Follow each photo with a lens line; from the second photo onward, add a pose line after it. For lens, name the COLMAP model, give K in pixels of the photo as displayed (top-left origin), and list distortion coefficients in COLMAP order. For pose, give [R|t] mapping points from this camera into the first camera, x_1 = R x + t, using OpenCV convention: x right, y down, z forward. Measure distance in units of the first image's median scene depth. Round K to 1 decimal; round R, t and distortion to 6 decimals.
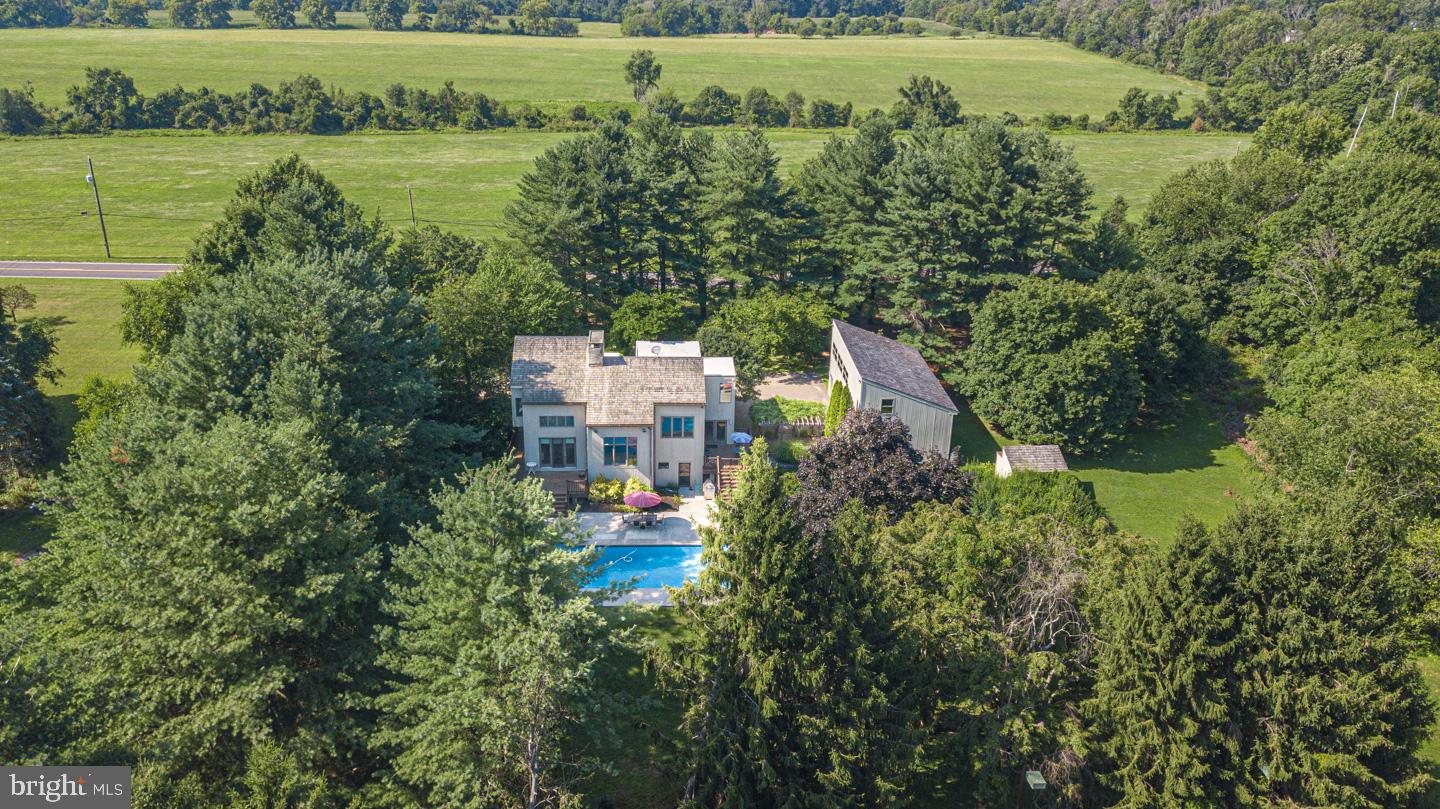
lens RADIAL K [[996.9, 0, 740.1], [0, 996.9, 425.8], [0, 0, 1]] dist [0.006769, -0.005603]
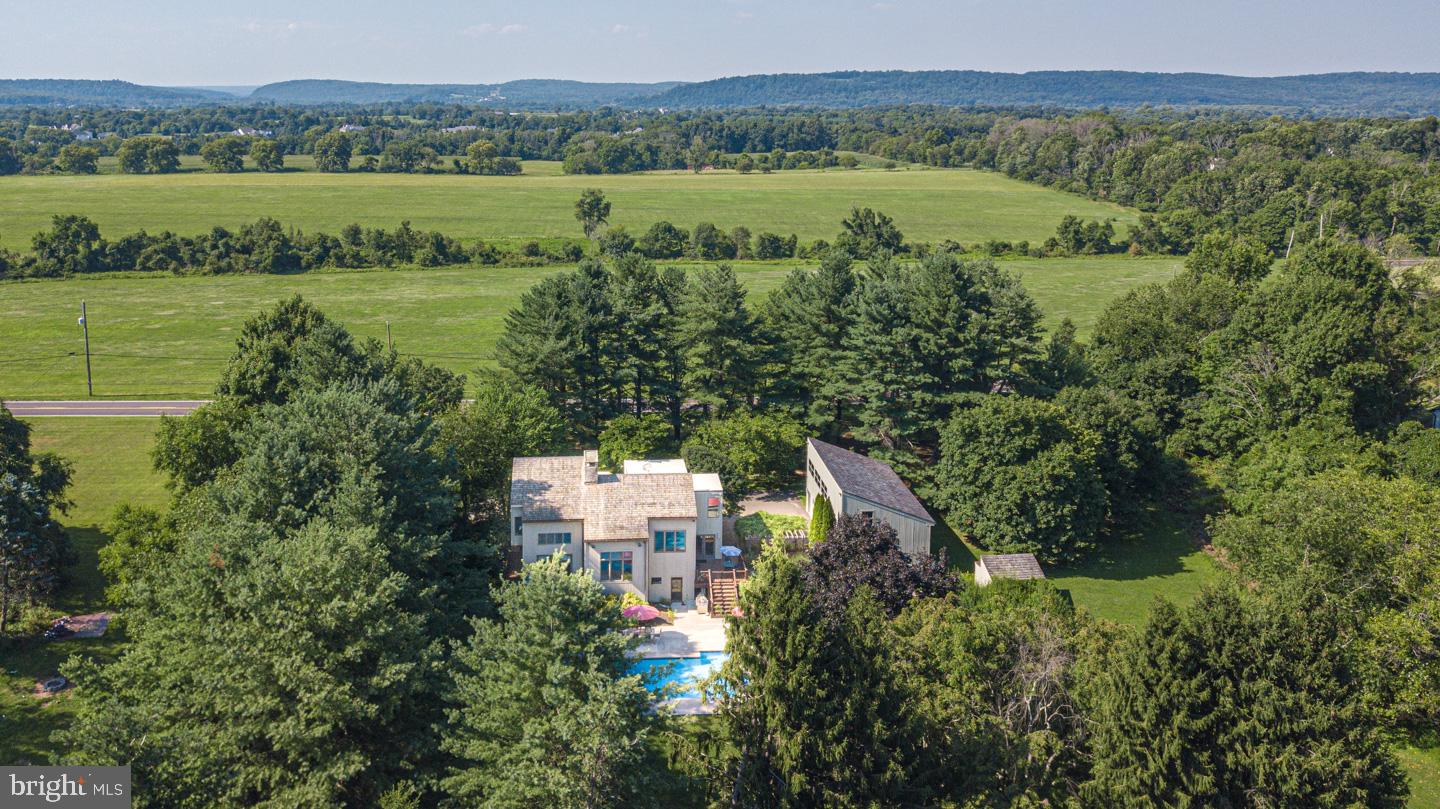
lens RADIAL K [[1057.1, 0, 699.4], [0, 1057.1, 335.8], [0, 0, 1]] dist [0.003881, -0.005367]
pose [[0.999579, -0.018991, 0.021933, -0.042808], [0.023241, 0.976659, -0.213536, 0.022394], [-0.017366, 0.213955, 0.976689, -0.105296]]
